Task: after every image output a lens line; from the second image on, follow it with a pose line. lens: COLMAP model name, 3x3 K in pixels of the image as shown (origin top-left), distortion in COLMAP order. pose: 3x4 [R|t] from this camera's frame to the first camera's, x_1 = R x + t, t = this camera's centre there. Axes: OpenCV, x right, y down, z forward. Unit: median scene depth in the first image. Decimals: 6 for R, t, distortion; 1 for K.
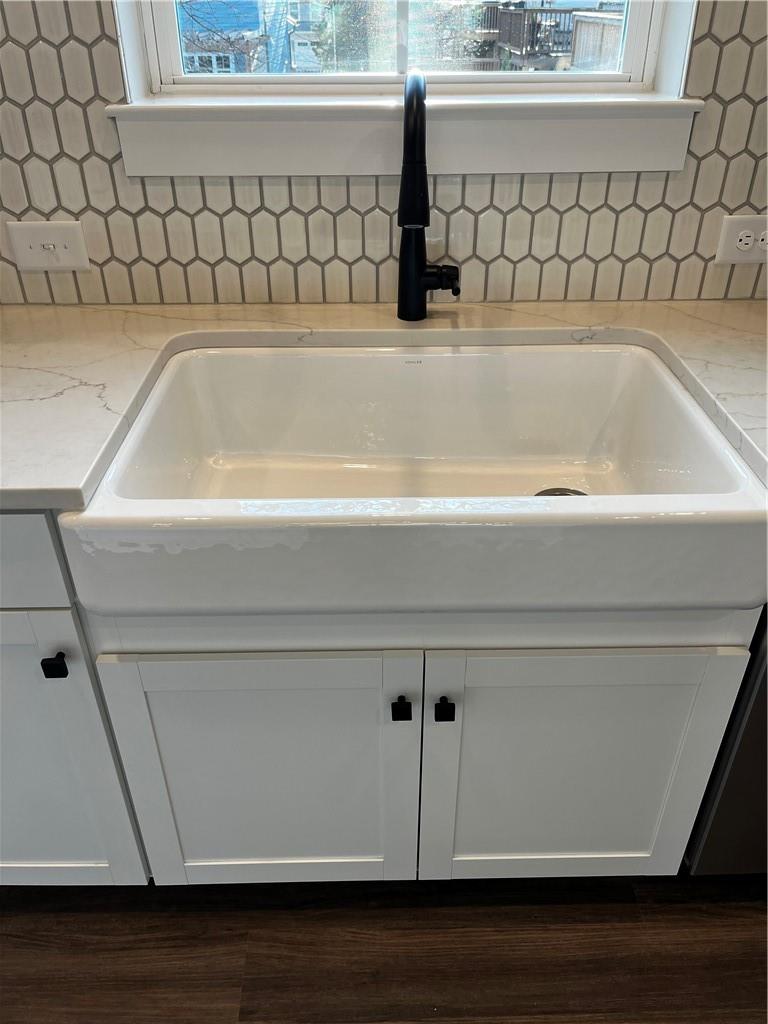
lens RADIAL K [[800.2, 0, 384.0], [0, 800.2, 512.0], [0, 0, 1]] dist [-0.025782, -0.003939]
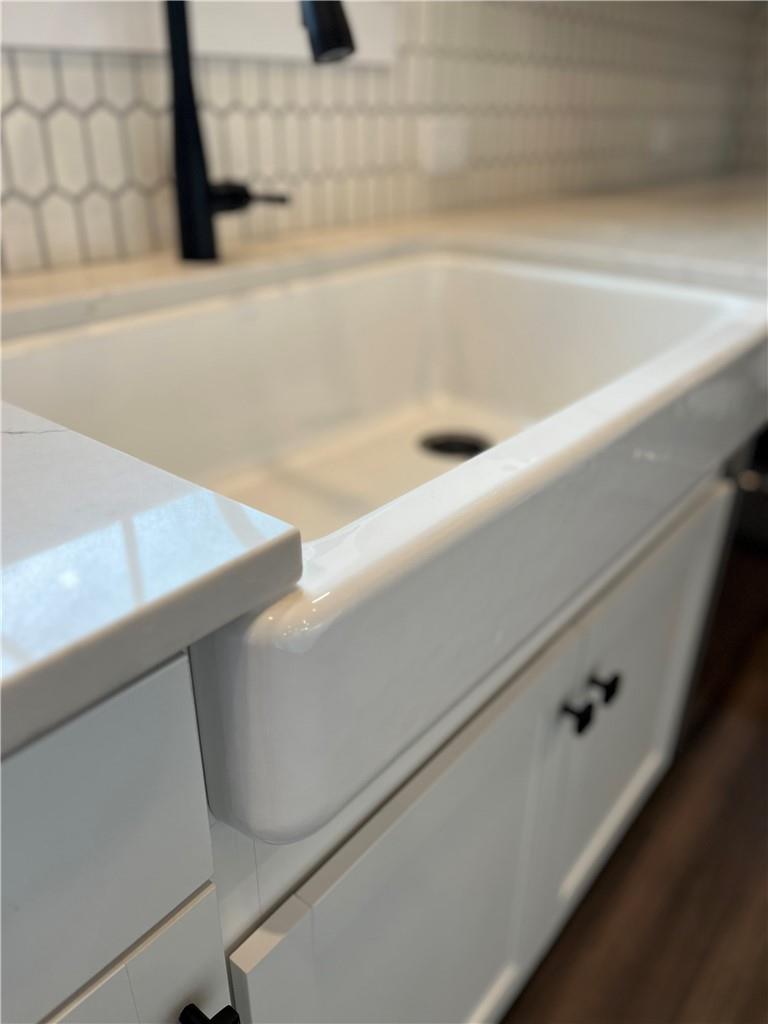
lens RADIAL K [[800.2, 0, 384.0], [0, 800.2, 512.0], [0, 0, 1]] dist [-0.025782, -0.003939]
pose [[0.628836, -0.329905, 0.704080, -0.442104], [0.398480, 0.914306, 0.072513, -0.034610], [-0.667666, 0.234963, 0.706409, 0.483308]]
